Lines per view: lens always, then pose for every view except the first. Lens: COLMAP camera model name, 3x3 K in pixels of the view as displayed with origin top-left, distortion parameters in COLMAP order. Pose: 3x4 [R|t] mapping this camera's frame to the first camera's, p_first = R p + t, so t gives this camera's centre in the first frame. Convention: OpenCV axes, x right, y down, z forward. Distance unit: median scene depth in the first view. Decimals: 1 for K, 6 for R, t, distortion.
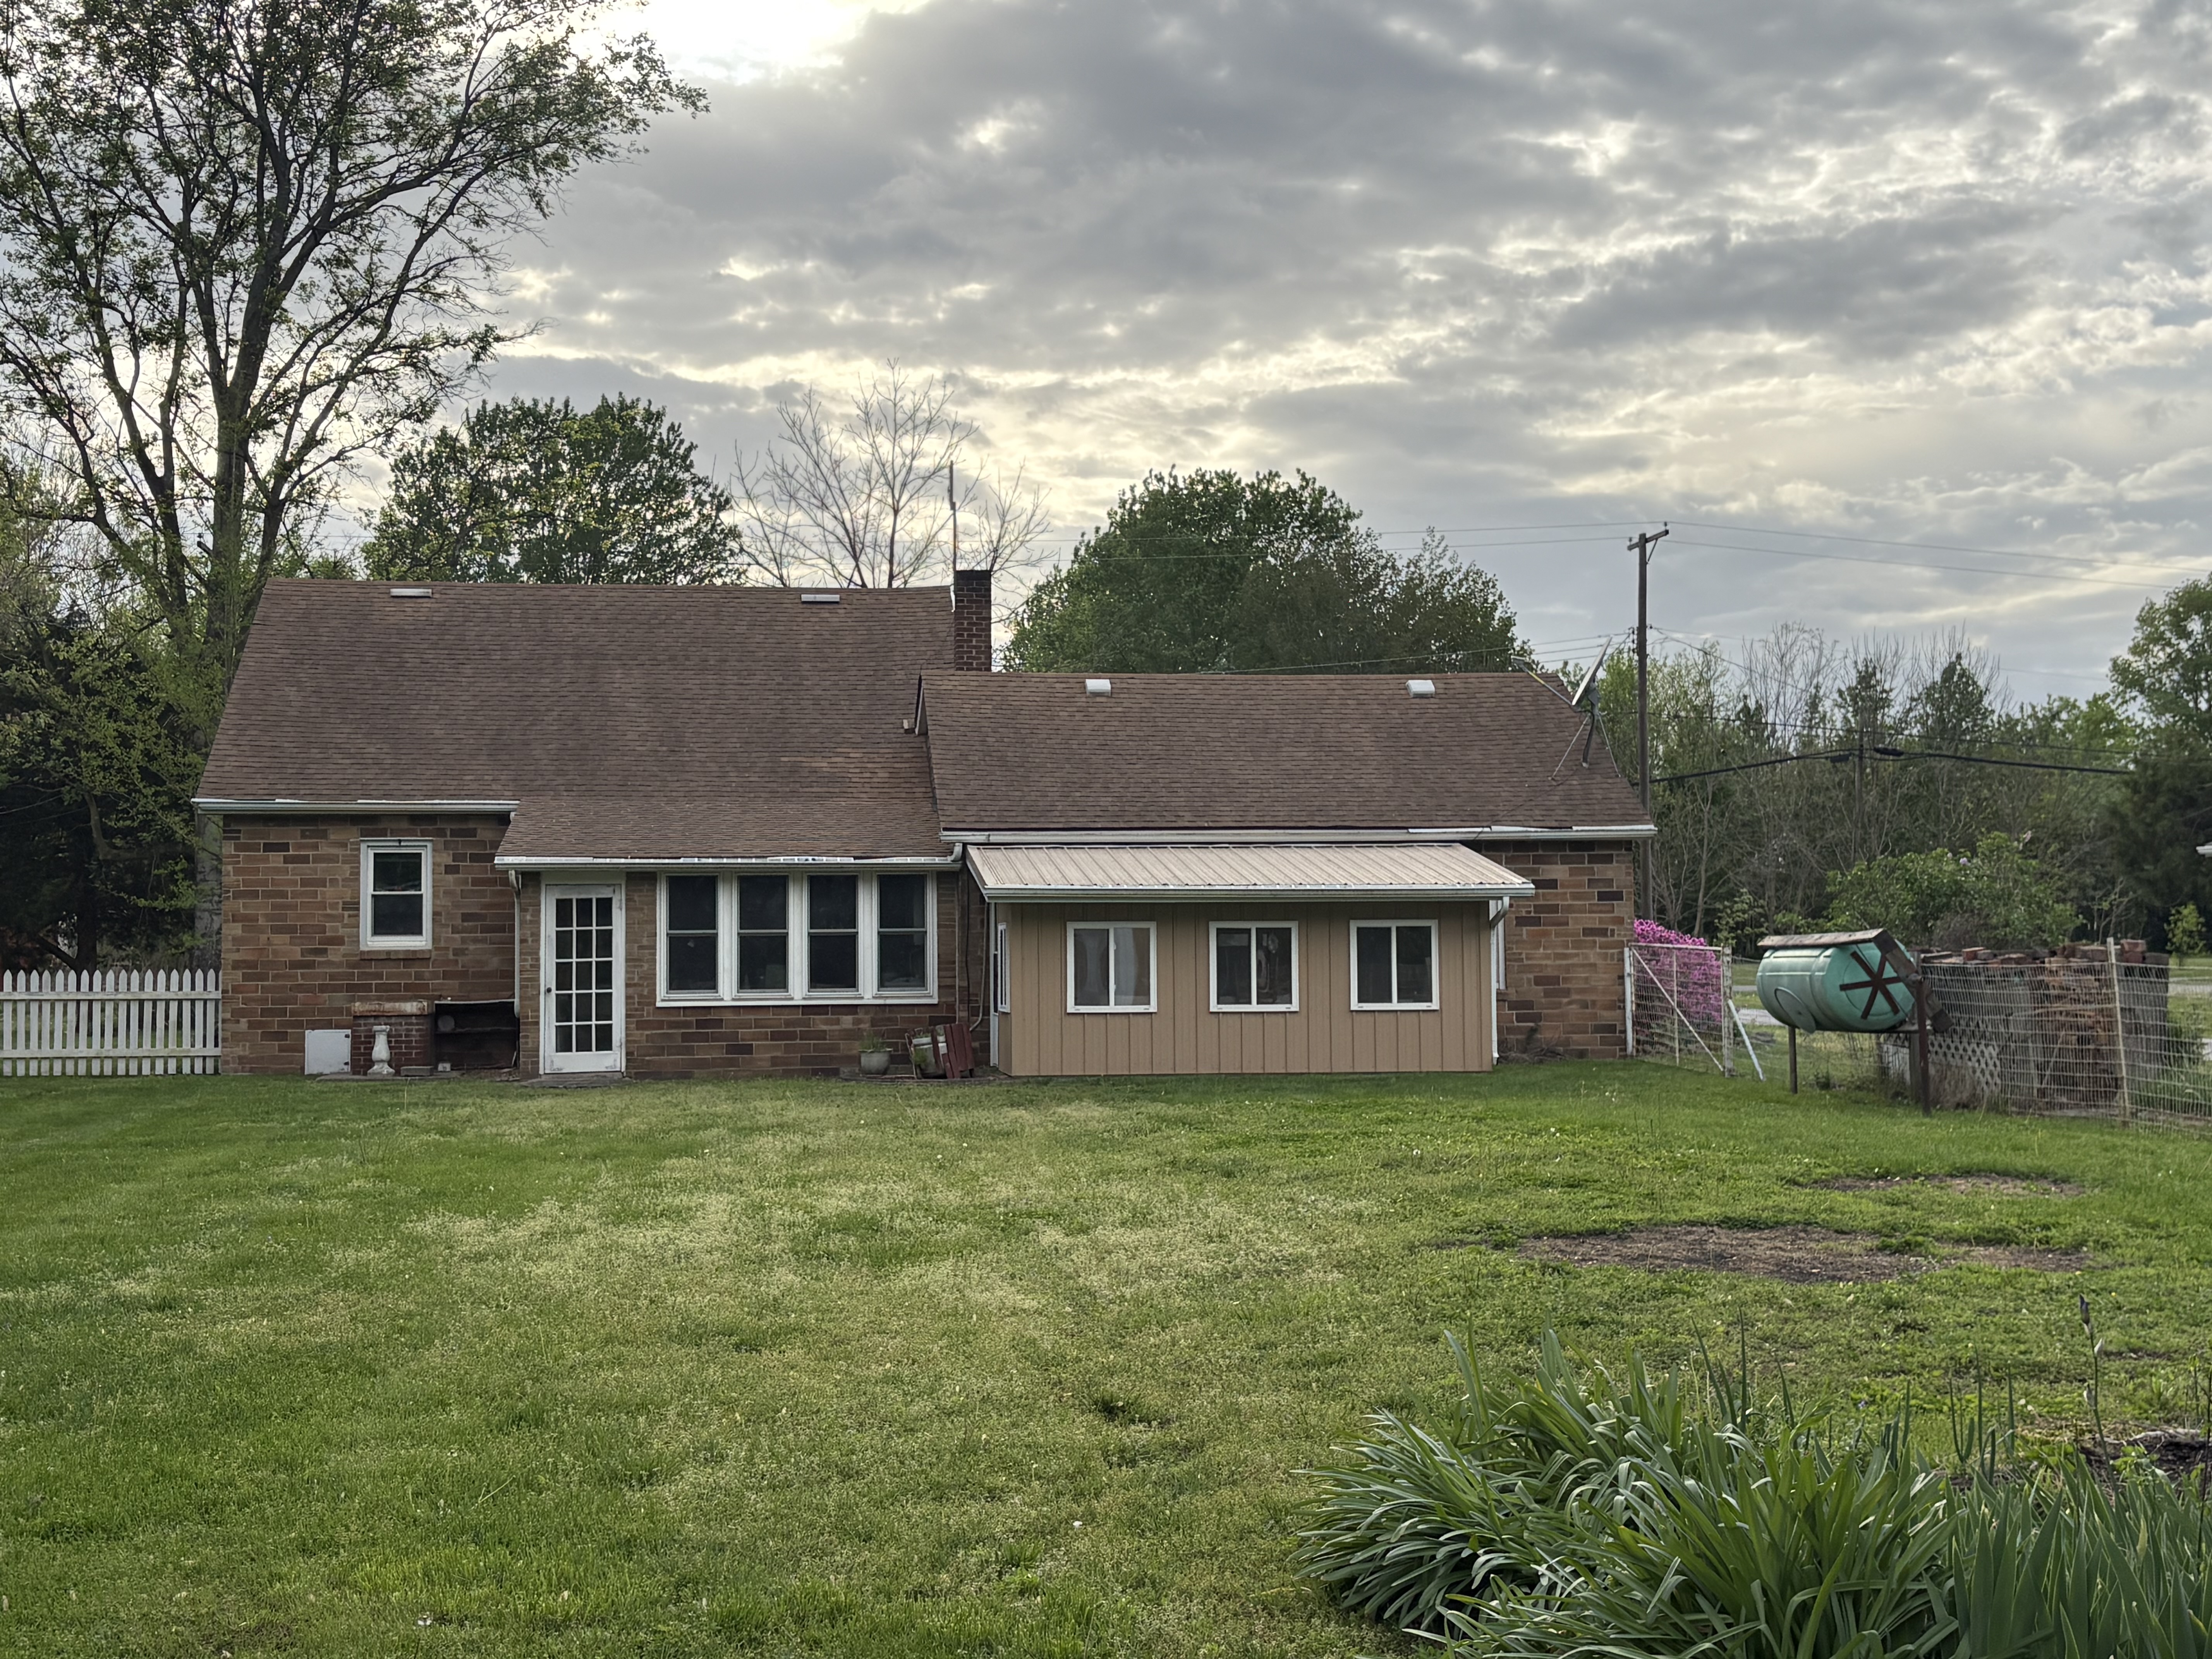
lens RADIAL K [[2789.6, 0, 1106.0], [0, 2789.6, 829.5], [0, 0, 1]] dist [0.292604, -1.442972]
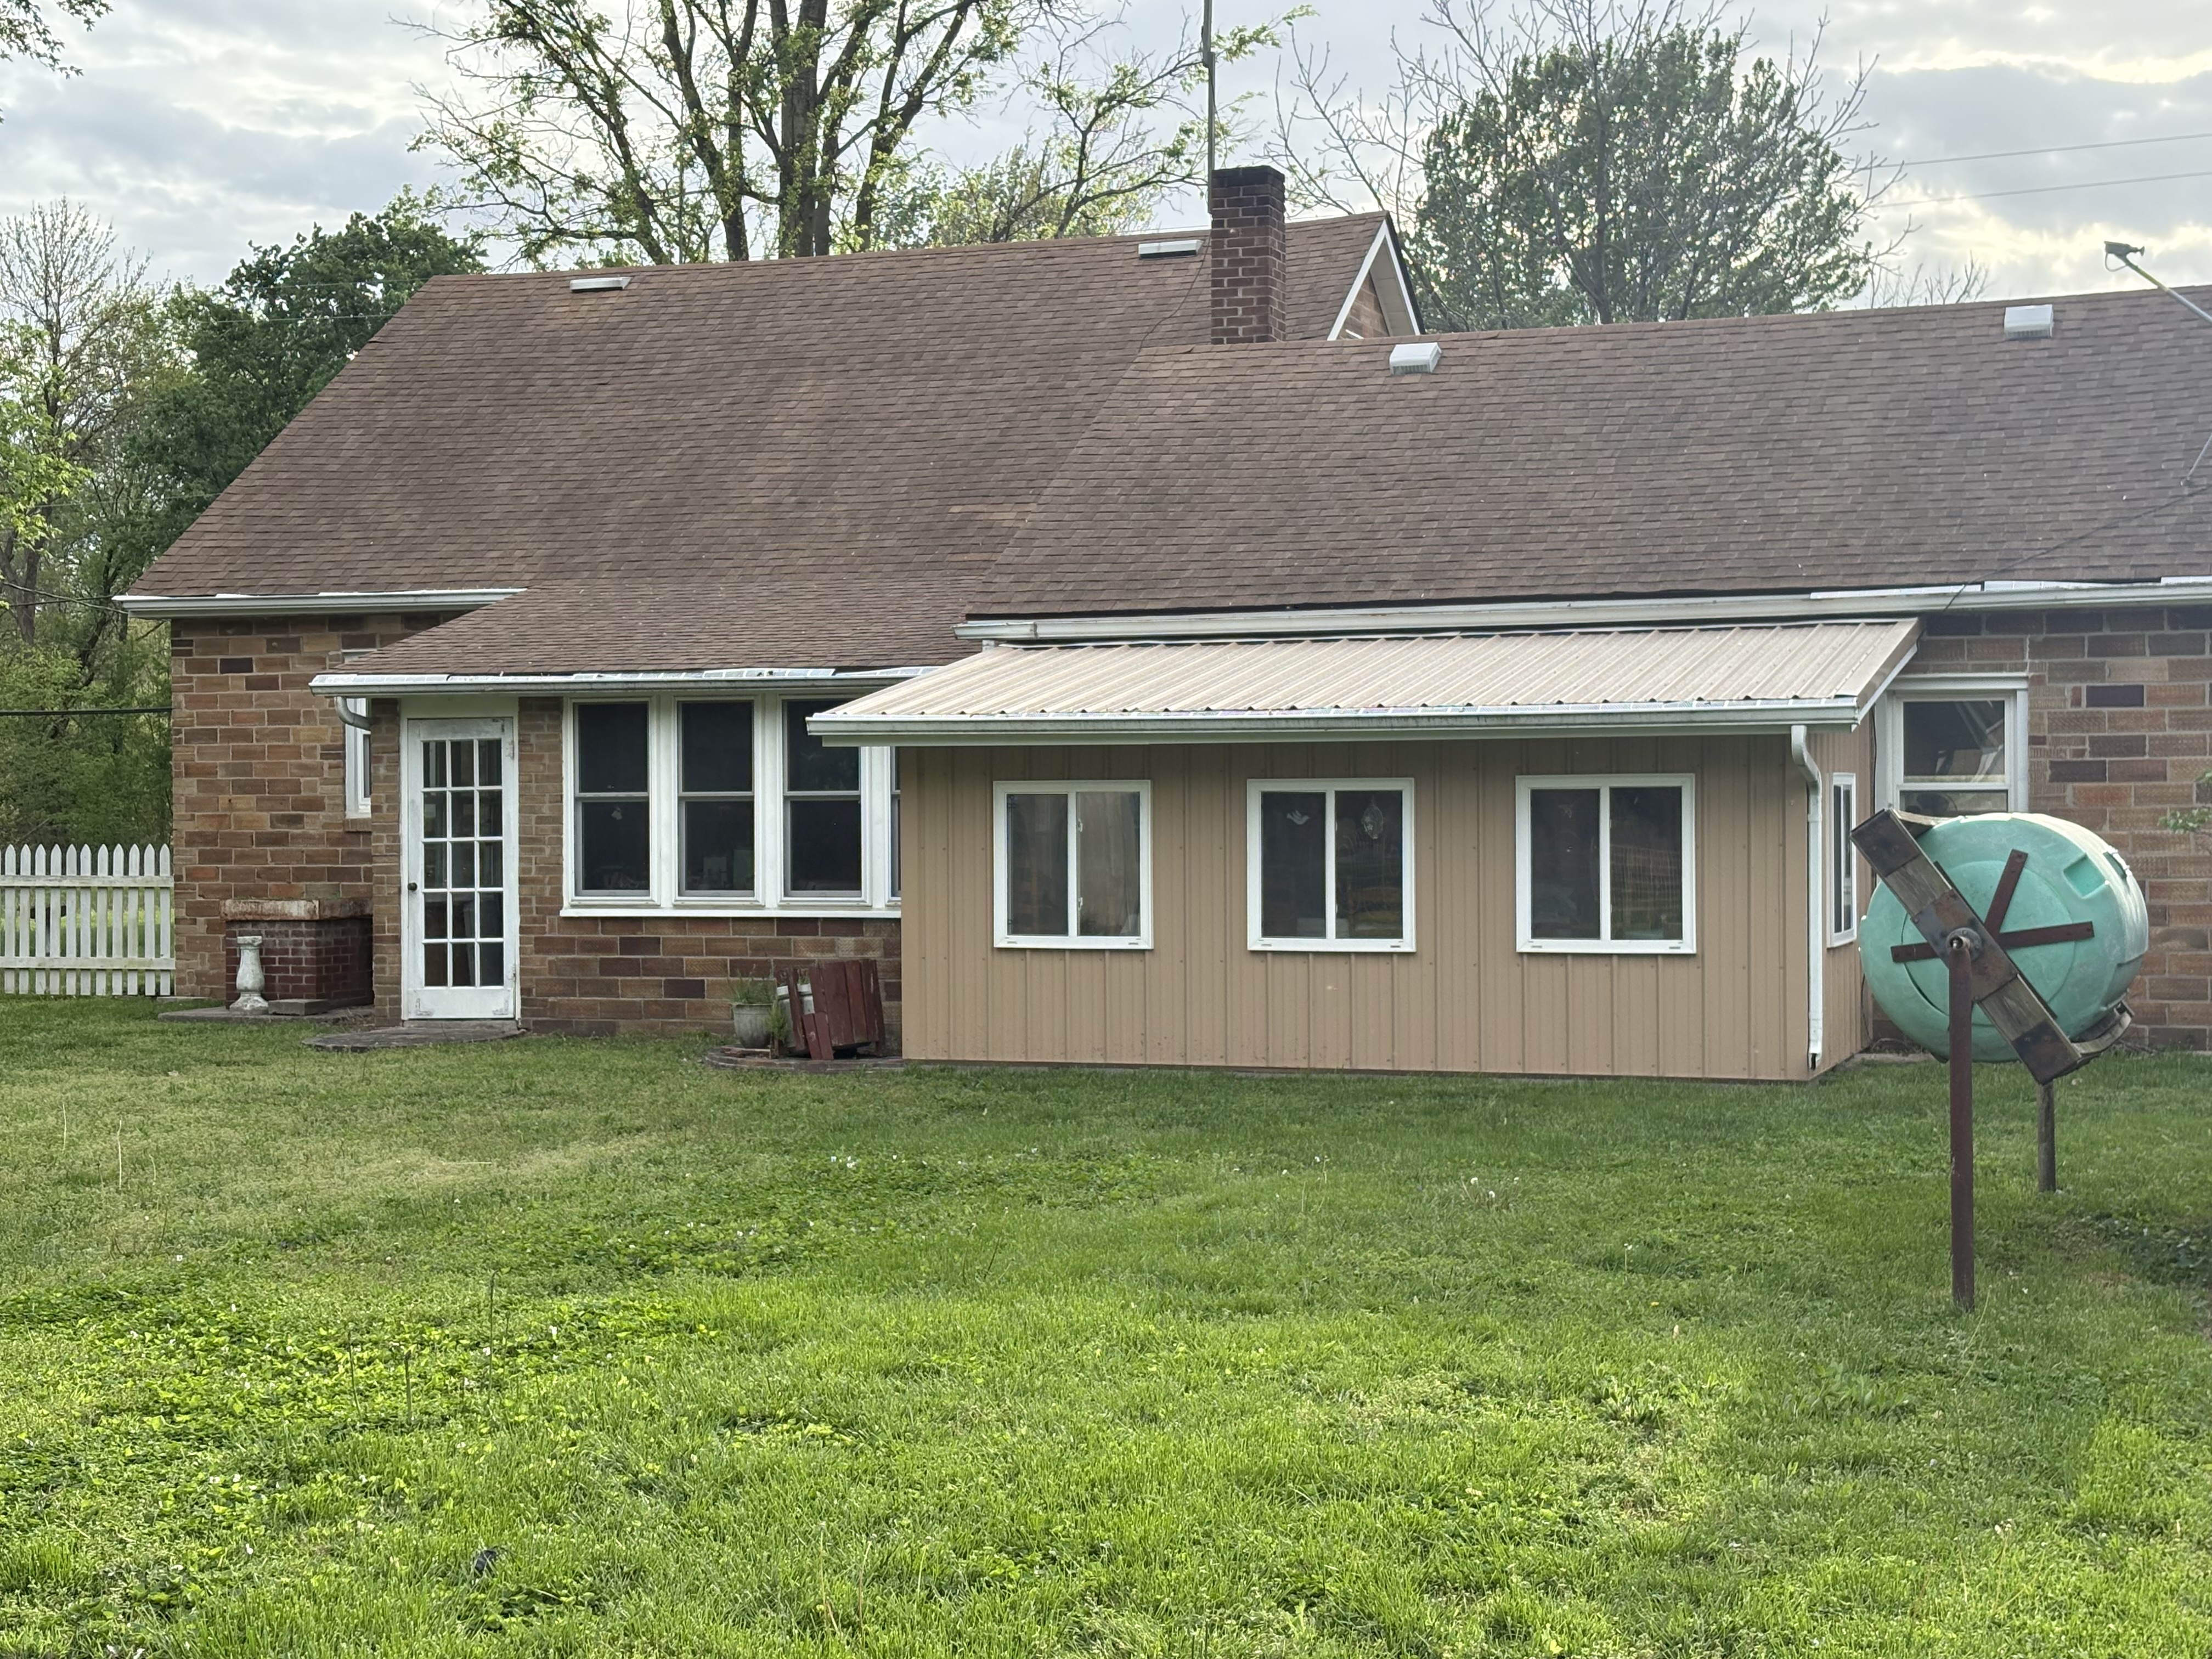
lens RADIAL K [[3399.7, 0, 1106.0], [0, 3399.7, 829.5], [0, 0, 1]] dist [0.160003, -0.036096]
pose [[0.886895, 0.004694, -0.461947, 0.289020], [0.021028, 0.998502, 0.050519, 0.008830], [0.461492, -0.054519, 0.885468, 0.393141]]
